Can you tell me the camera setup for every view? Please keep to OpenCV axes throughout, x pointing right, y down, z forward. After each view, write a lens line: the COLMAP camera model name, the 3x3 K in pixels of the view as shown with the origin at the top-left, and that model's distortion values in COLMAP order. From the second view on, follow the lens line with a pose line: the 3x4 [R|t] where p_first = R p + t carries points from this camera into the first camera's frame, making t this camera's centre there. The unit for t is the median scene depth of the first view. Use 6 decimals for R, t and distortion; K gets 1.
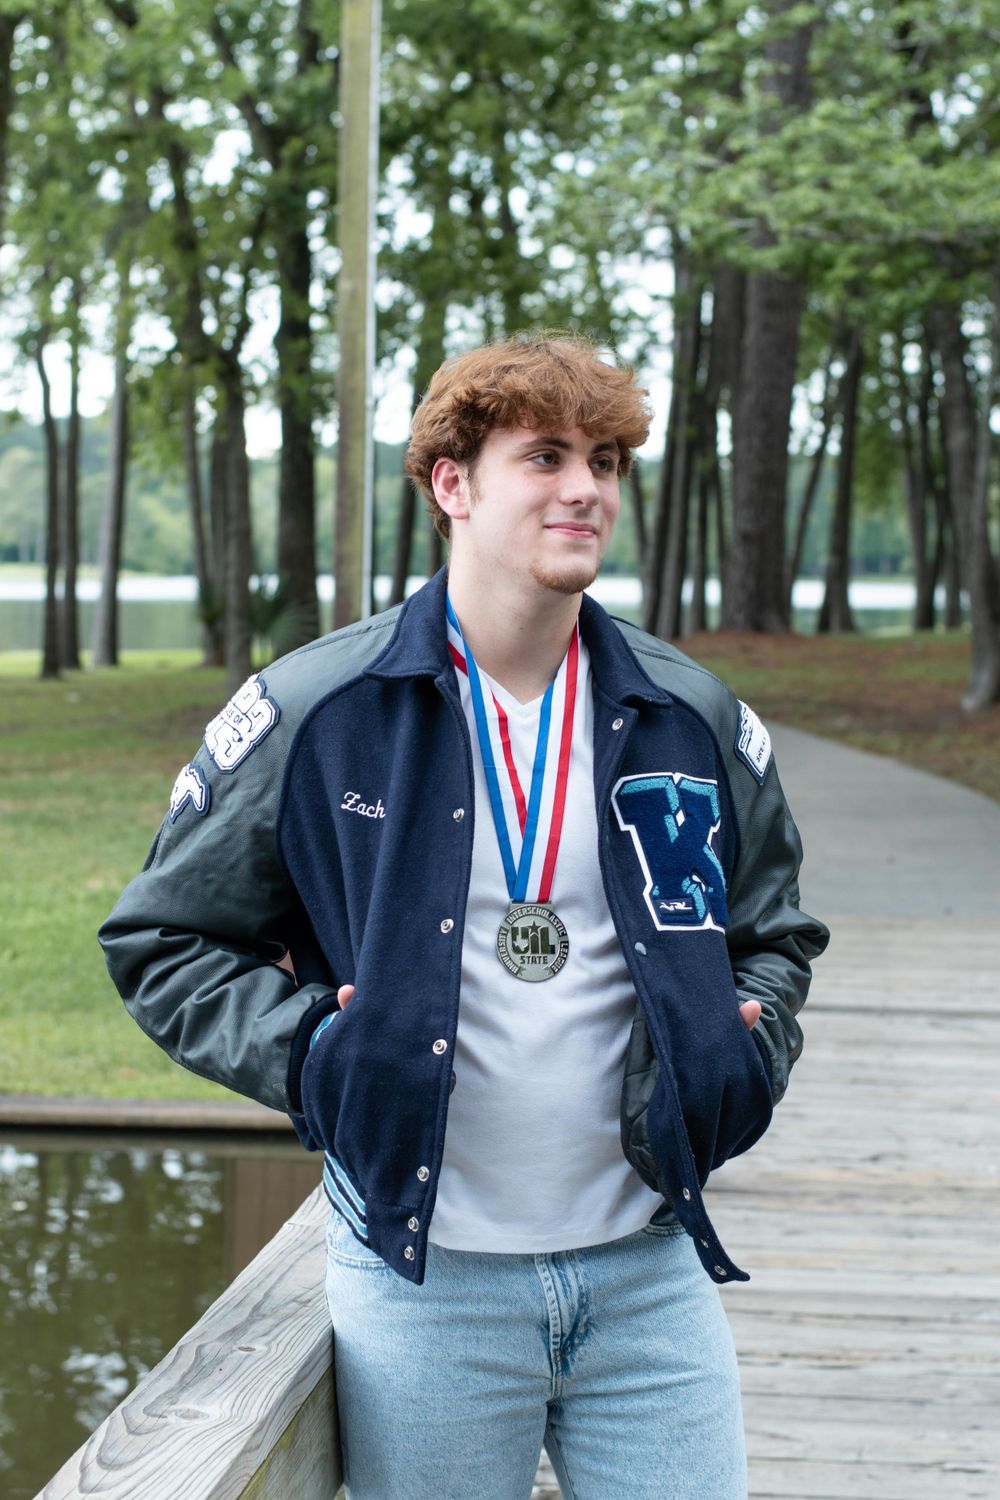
lens RADIAL K [[3347.5, 0, 498.5], [0, 3347.5, 750.4], [0, 0, 1]] dist [-0.043441, 0.000000]
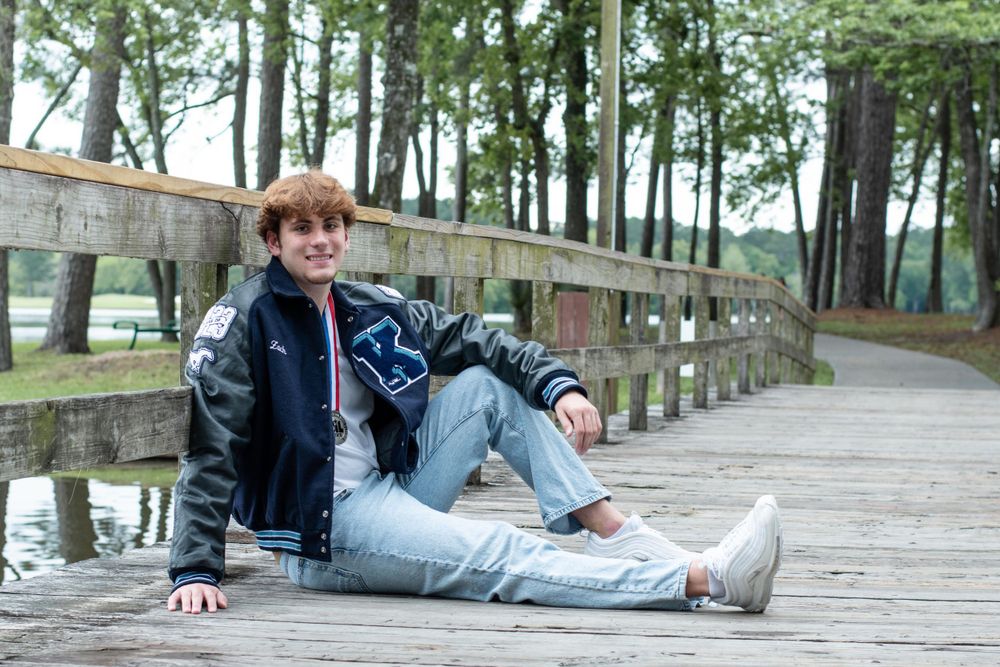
lens RADIAL K [[2231.7, 0, 500.4], [0, 2231.7, 332.9], [0, 0, 1]] dist [-0.043441, 0.000000]
pose [[0.995652, 0.007826, -0.092825, 0.005139], [-0.010850, 0.999425, -0.032117, 0.020071], [0.092520, 0.032984, 0.995164, -0.100427]]
